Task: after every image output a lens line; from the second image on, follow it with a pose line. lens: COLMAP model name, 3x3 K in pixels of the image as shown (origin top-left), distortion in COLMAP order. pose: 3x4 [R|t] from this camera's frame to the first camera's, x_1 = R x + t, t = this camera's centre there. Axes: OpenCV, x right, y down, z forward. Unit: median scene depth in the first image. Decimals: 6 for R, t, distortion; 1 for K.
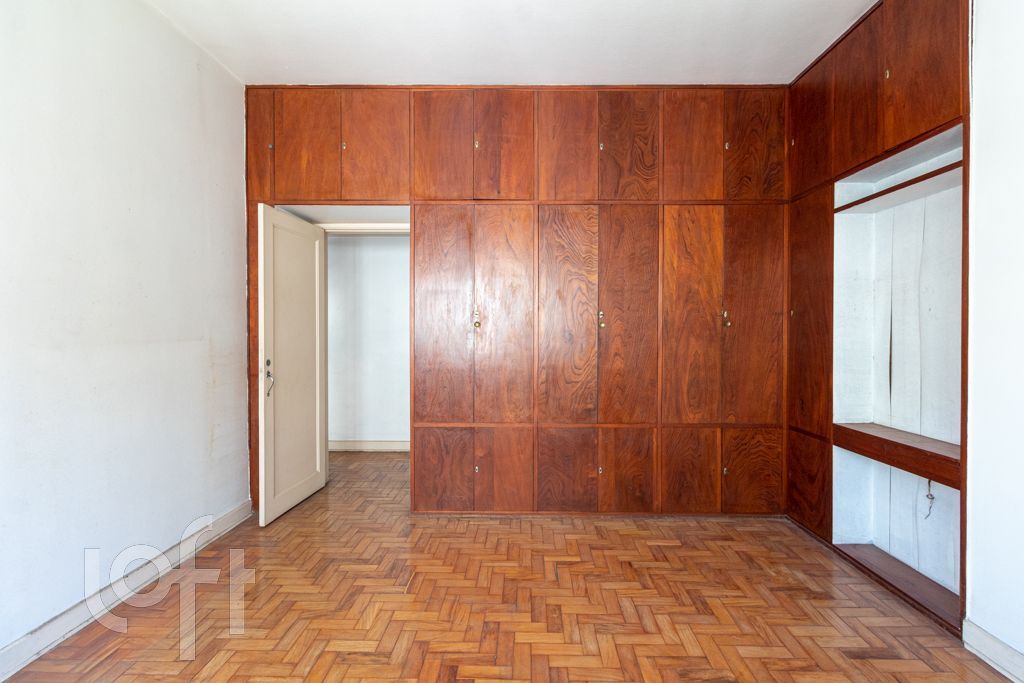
lens RADIAL K [[479.9, 0, 510.0], [0, 479.9, 335.3], [0, 0, 1]] dist [0.000071, 0.001356]
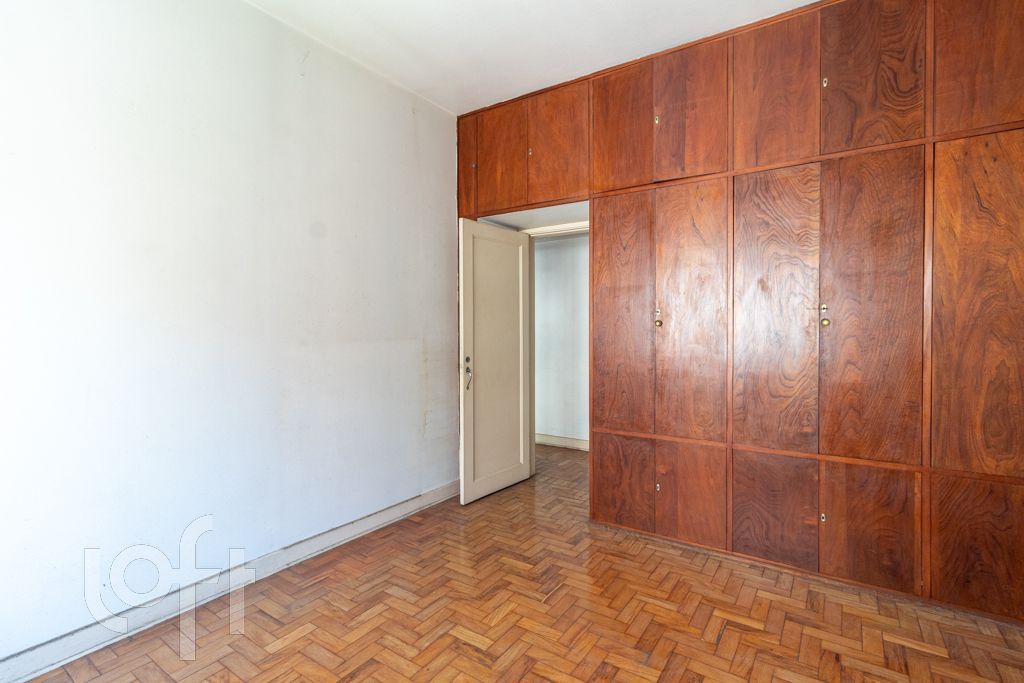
lens RADIAL K [[479.9, 0, 513.1], [0, 479.9, 335.5], [0, 0, 1]] dist [0.000071, 0.001356]
pose [[0.840949, 0.003089, -0.541106, 0.187706], [-0.002402, 0.999995, 0.001975, -0.001572], [0.541110, -0.000361, 0.840952, 0.113559]]
